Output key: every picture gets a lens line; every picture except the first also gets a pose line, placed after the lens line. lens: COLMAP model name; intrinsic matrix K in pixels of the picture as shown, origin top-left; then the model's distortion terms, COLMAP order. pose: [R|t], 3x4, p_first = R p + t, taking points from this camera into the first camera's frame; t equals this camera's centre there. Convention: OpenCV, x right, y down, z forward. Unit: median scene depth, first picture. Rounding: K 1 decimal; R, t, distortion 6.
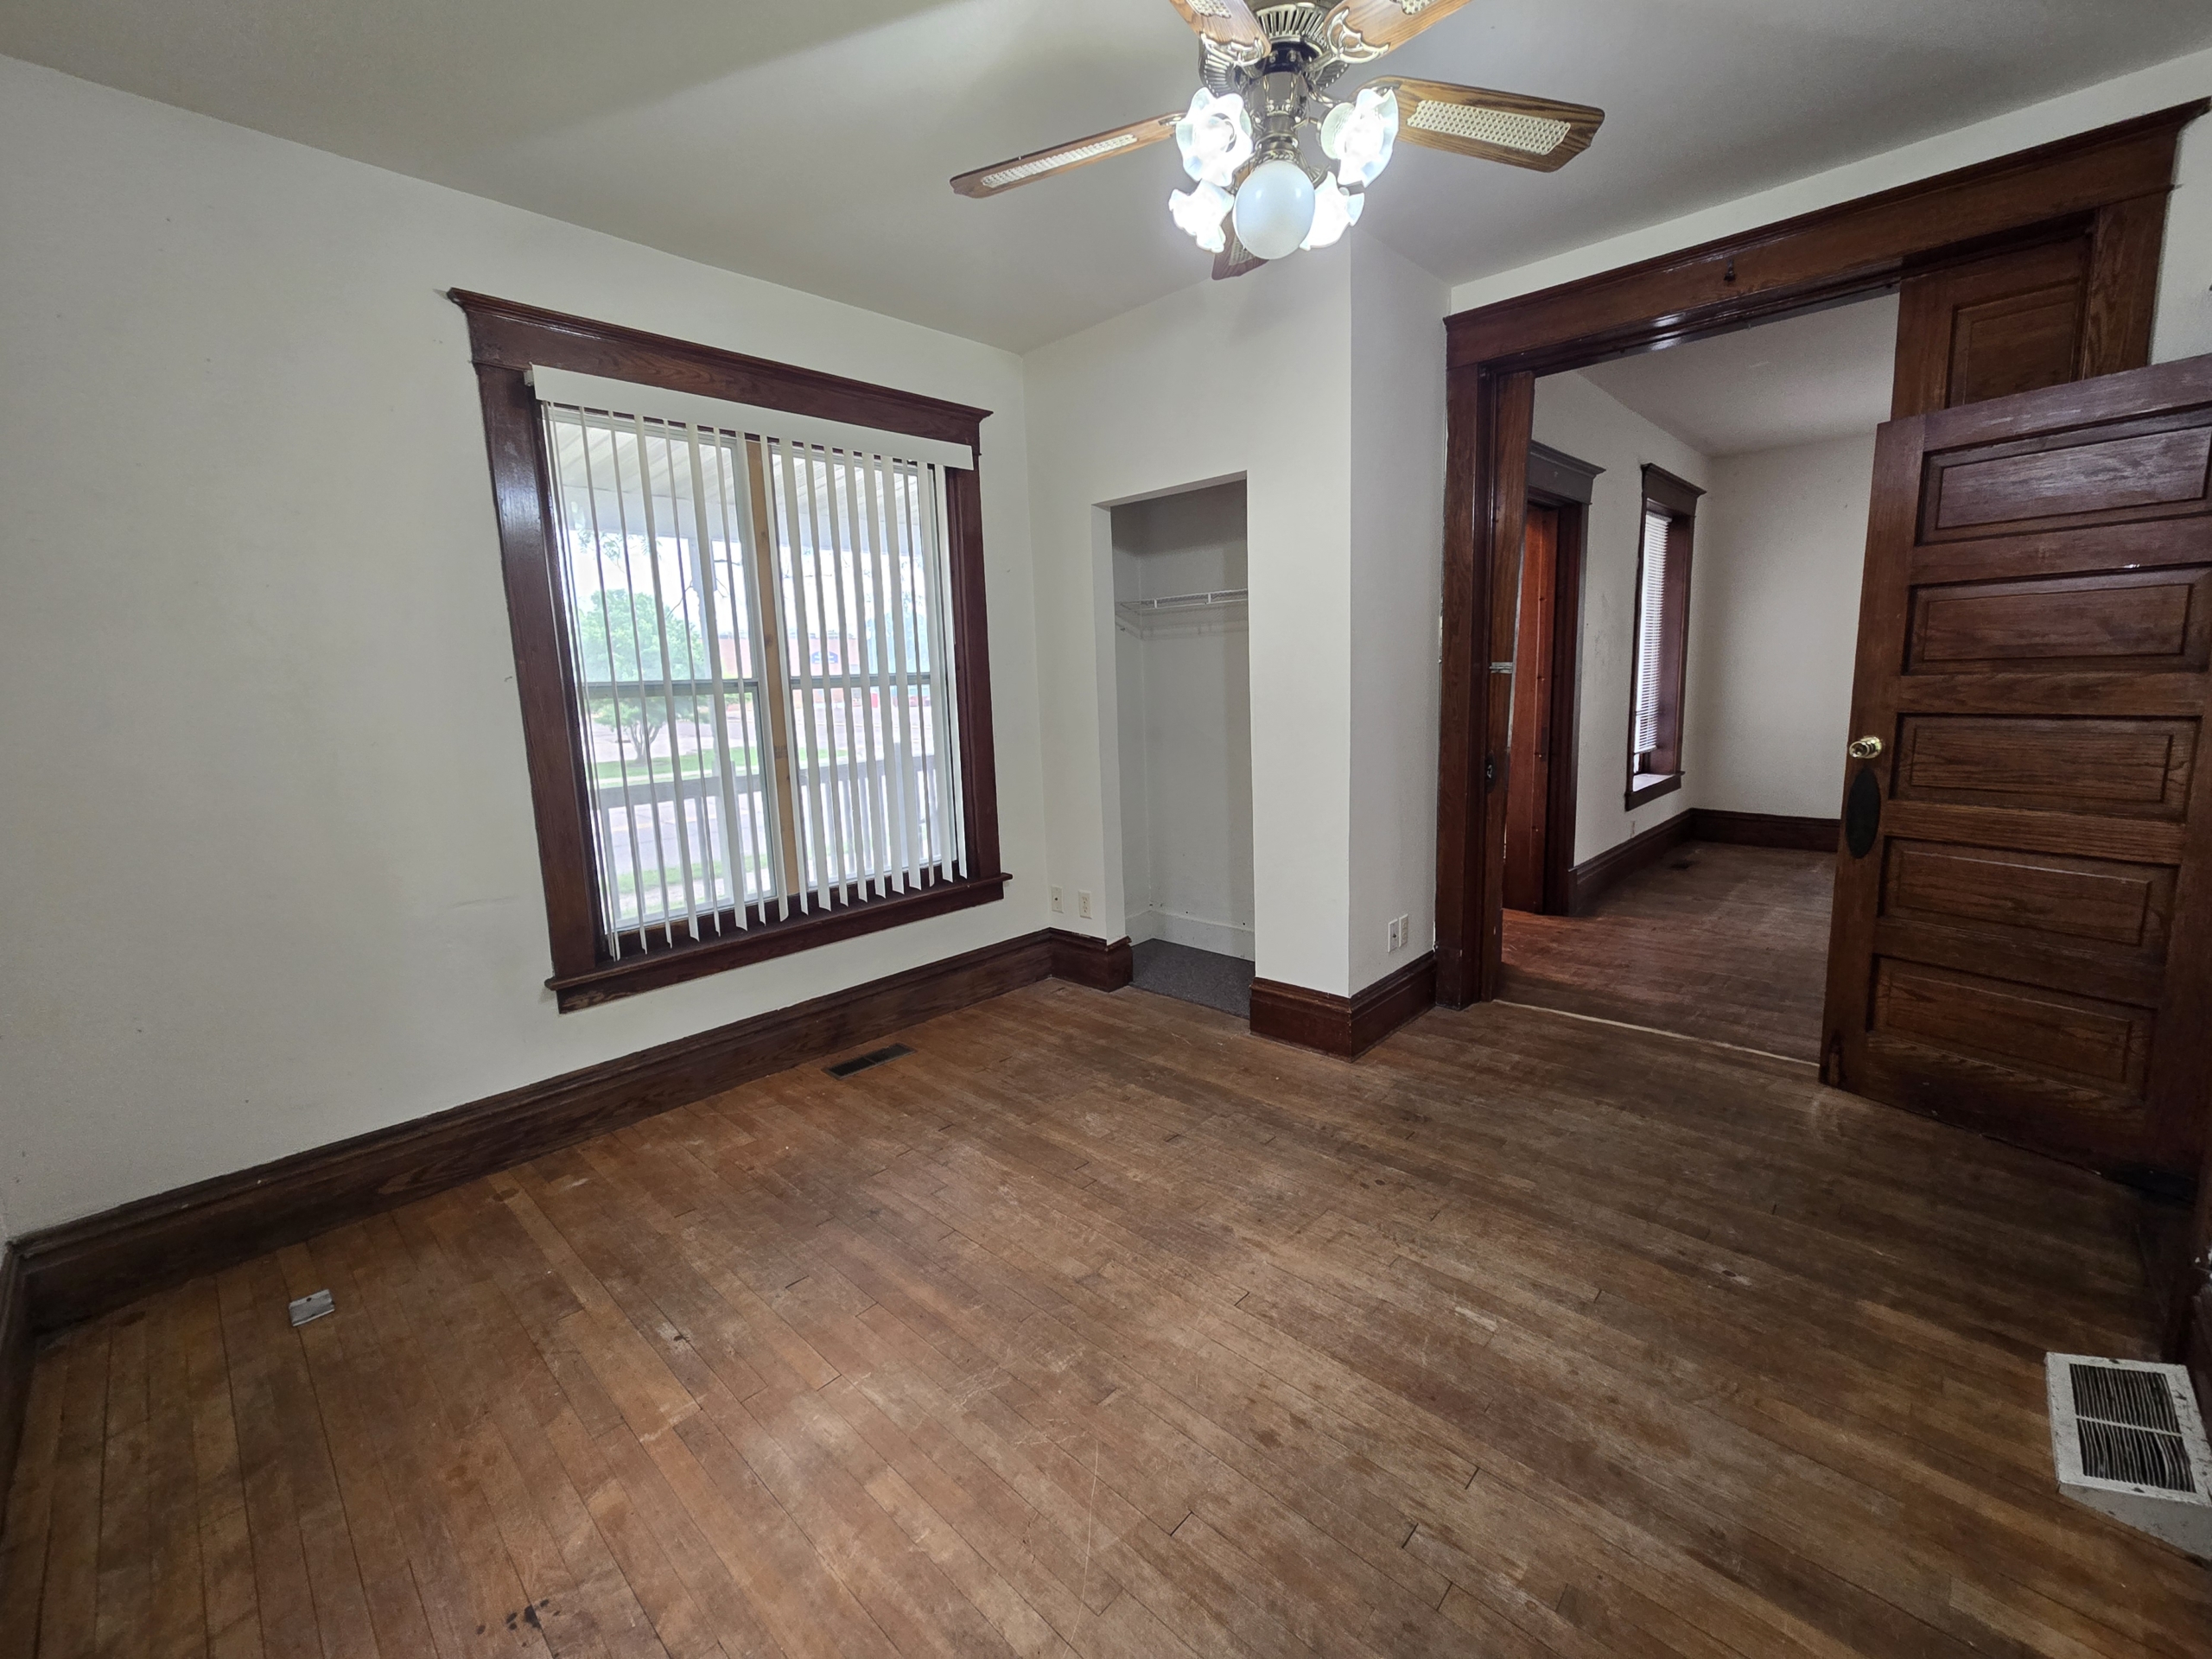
lens RADIAL K [[909.9, 0, 1103.9], [0, 909.9, 821.4], [0, 0, 1]] dist [-0.000478, 0.000993]
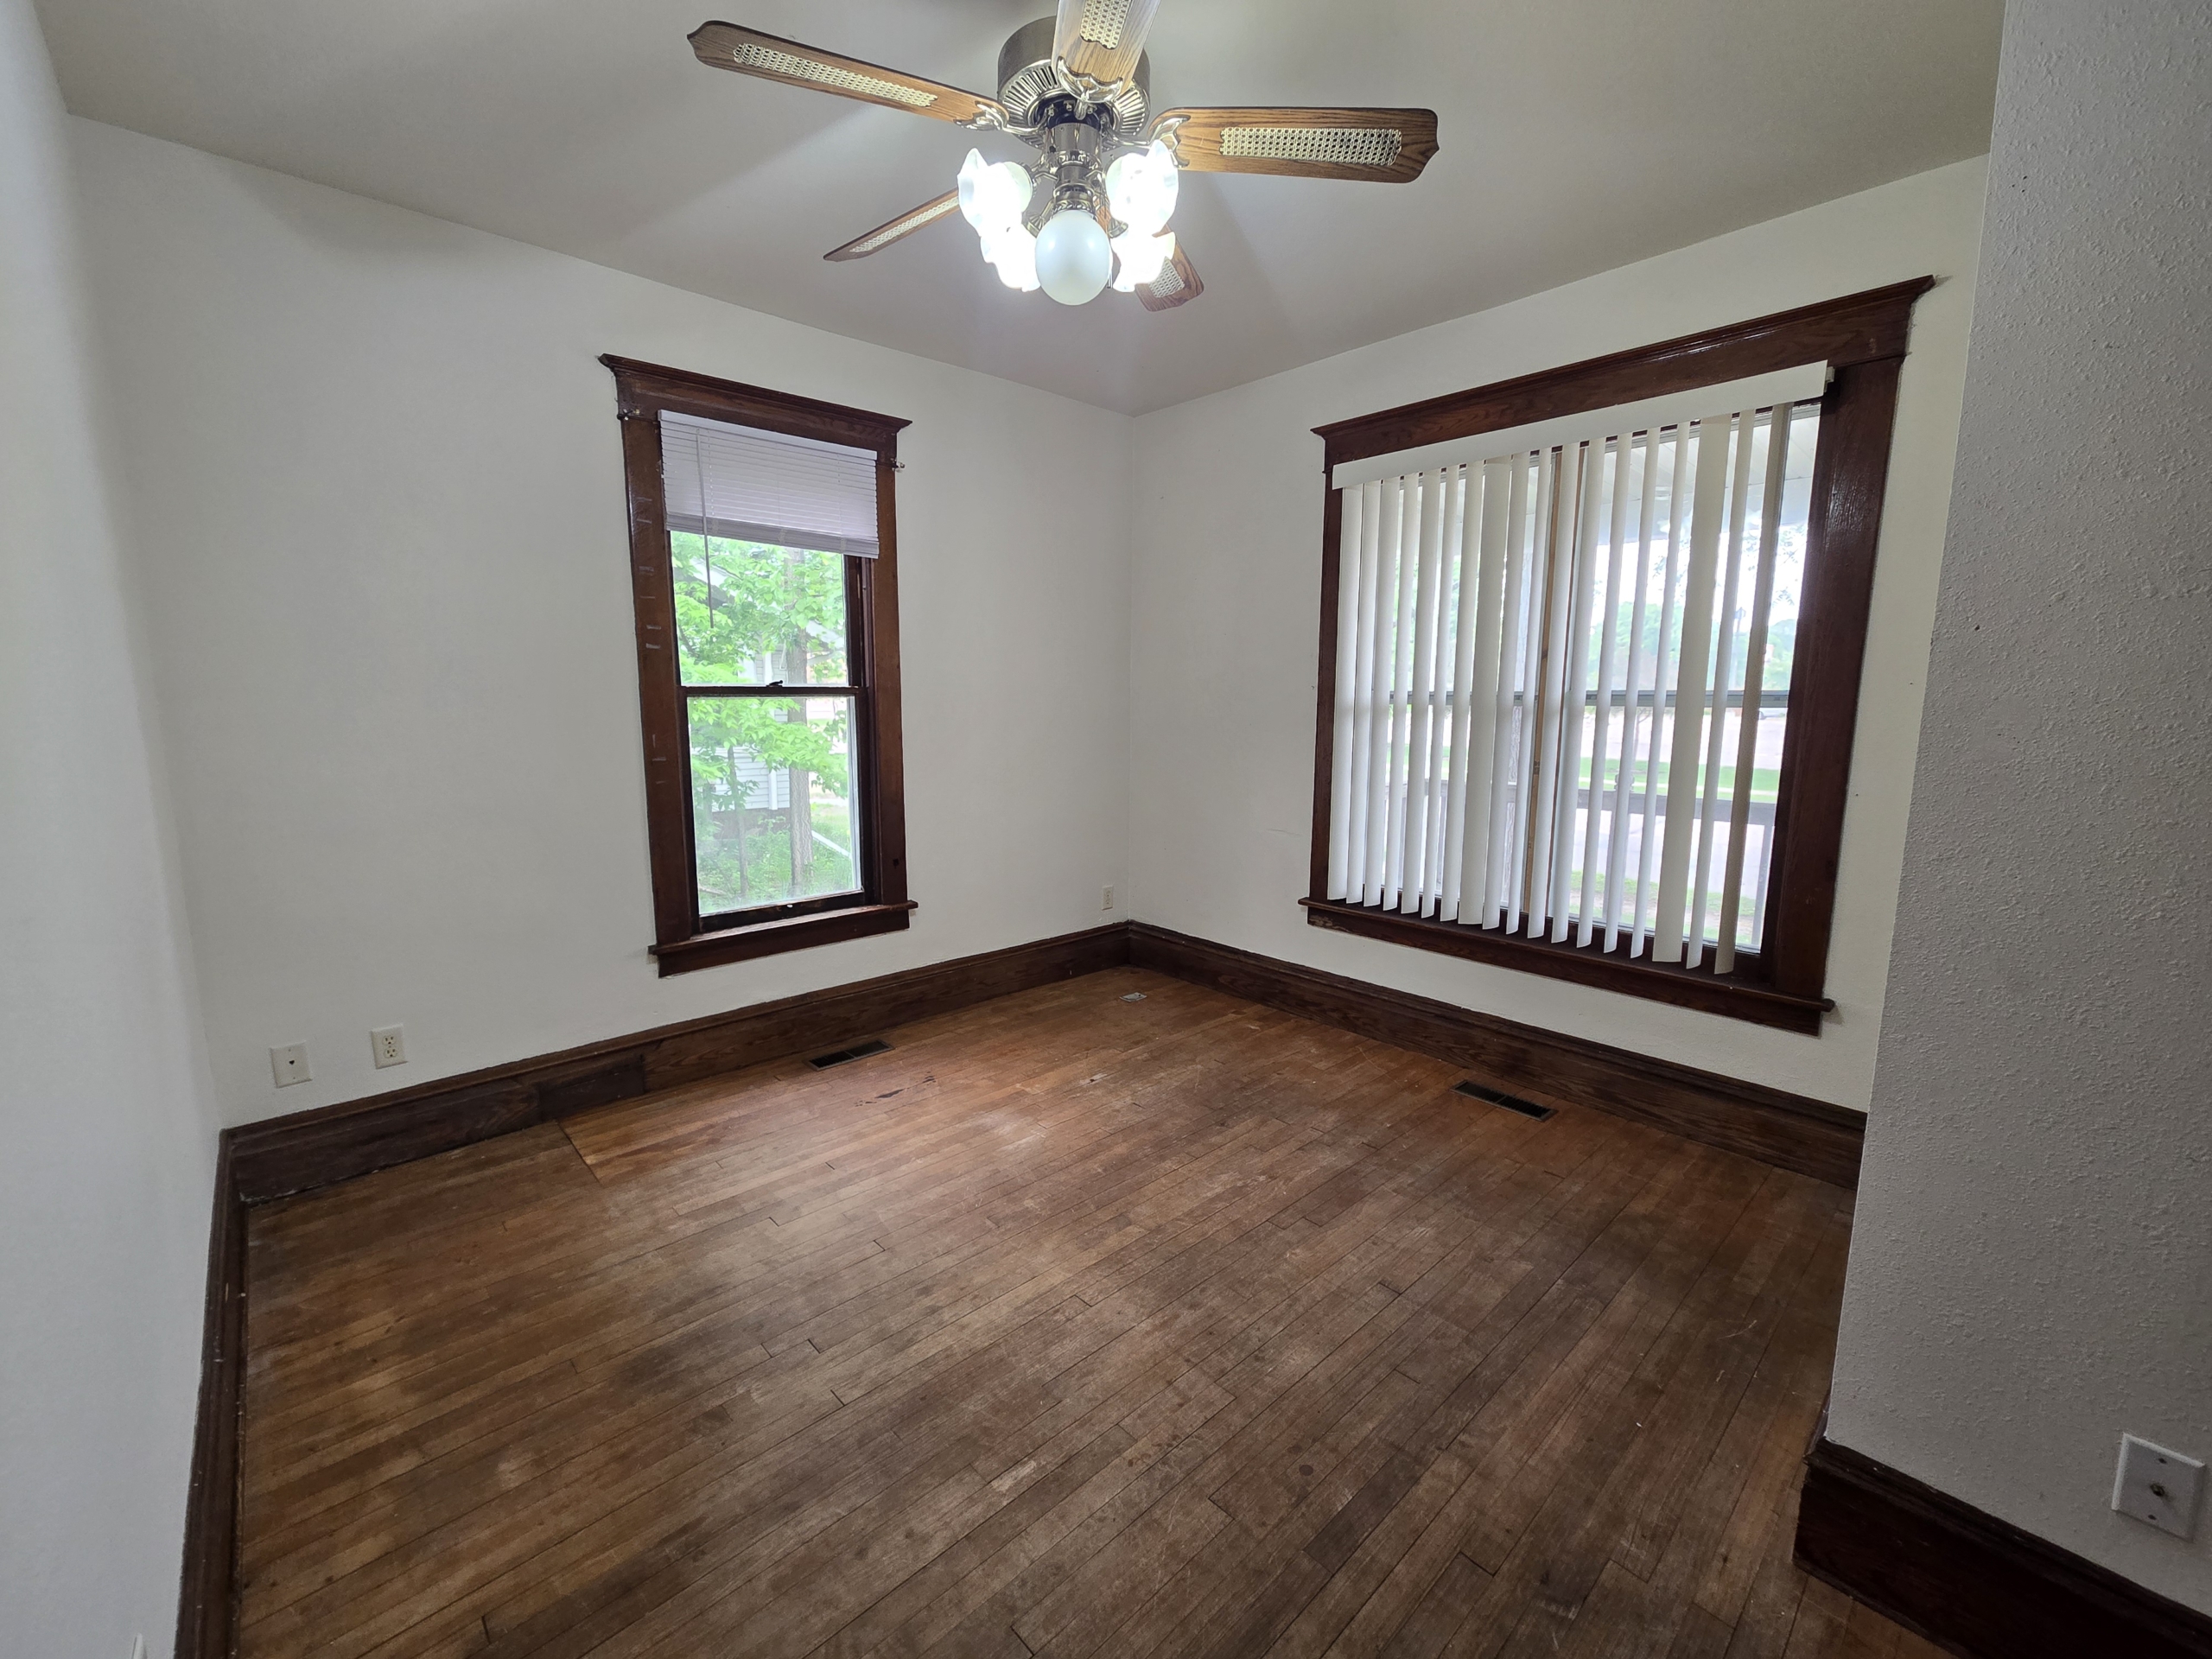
lens RADIAL K [[909.9, 0, 1103.3], [0, 909.9, 825.4], [0, 0, 1]] dist [-0.000478, 0.000993]
pose [[-0.060263, 0.177027, -0.982359, 0.854125], [-0.159437, 0.969806, 0.184545, -0.161252], [0.985367, 0.167746, -0.030219, 0.758301]]
